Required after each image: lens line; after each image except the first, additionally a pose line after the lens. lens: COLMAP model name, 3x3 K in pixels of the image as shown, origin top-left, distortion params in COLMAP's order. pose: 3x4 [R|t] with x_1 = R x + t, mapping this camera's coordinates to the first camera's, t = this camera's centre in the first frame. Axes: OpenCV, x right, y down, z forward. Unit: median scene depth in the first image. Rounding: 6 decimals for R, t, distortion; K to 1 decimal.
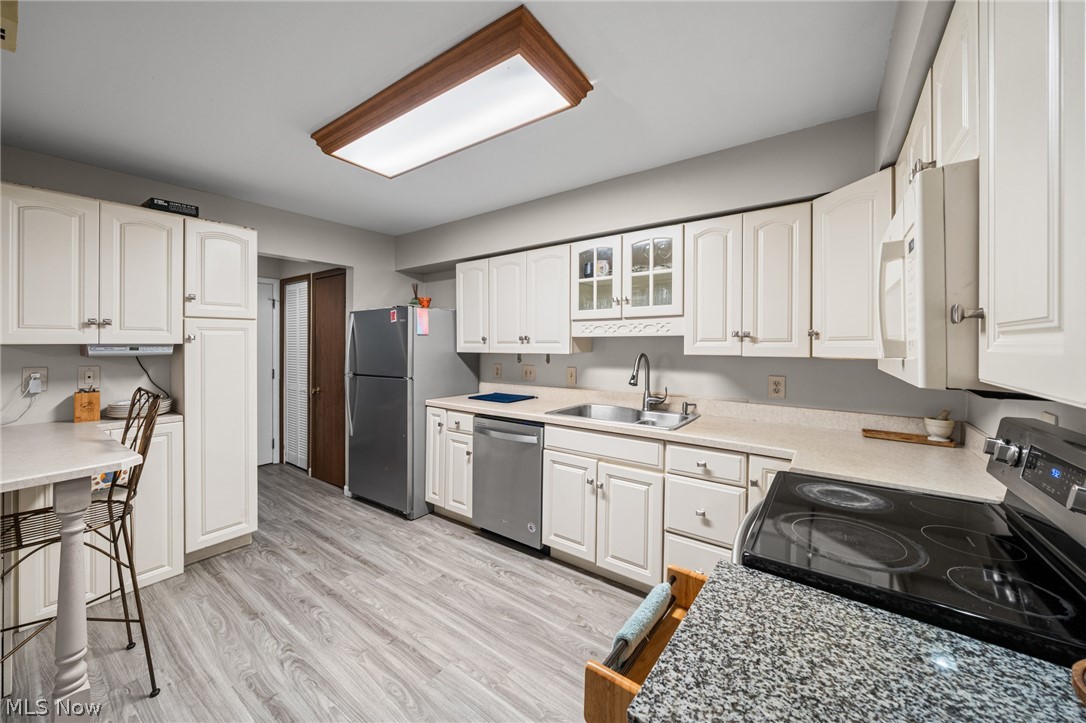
lens RADIAL K [[401.3, 0, 540.8], [0, 401.3, 340.3], [0, 0, 1]] dist [0.000056, 0.000006]
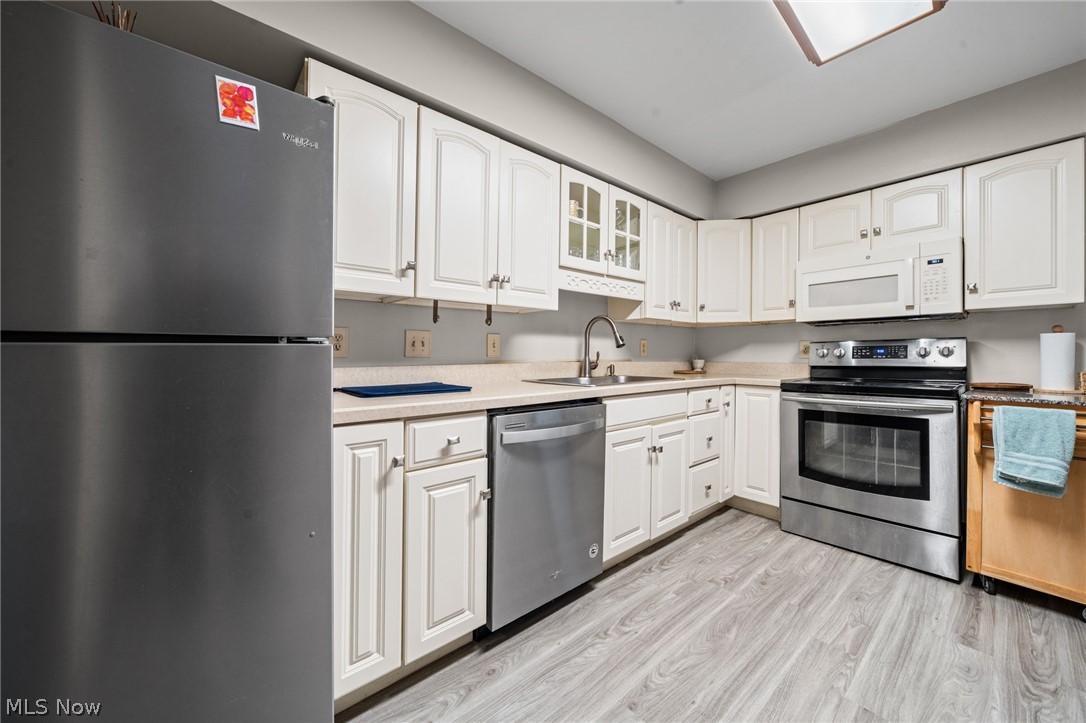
lens RADIAL K [[395.3, 0, 541.6], [0, 395.3, 356.2], [0, 0, 1]] dist [-0.001317, -0.000083]
pose [[0.234479, -0.003422, 0.972115, -0.722899], [-0.002609, 0.999988, 0.004149, 0.129056], [-0.972118, -0.003509, 0.234467, 0.945866]]
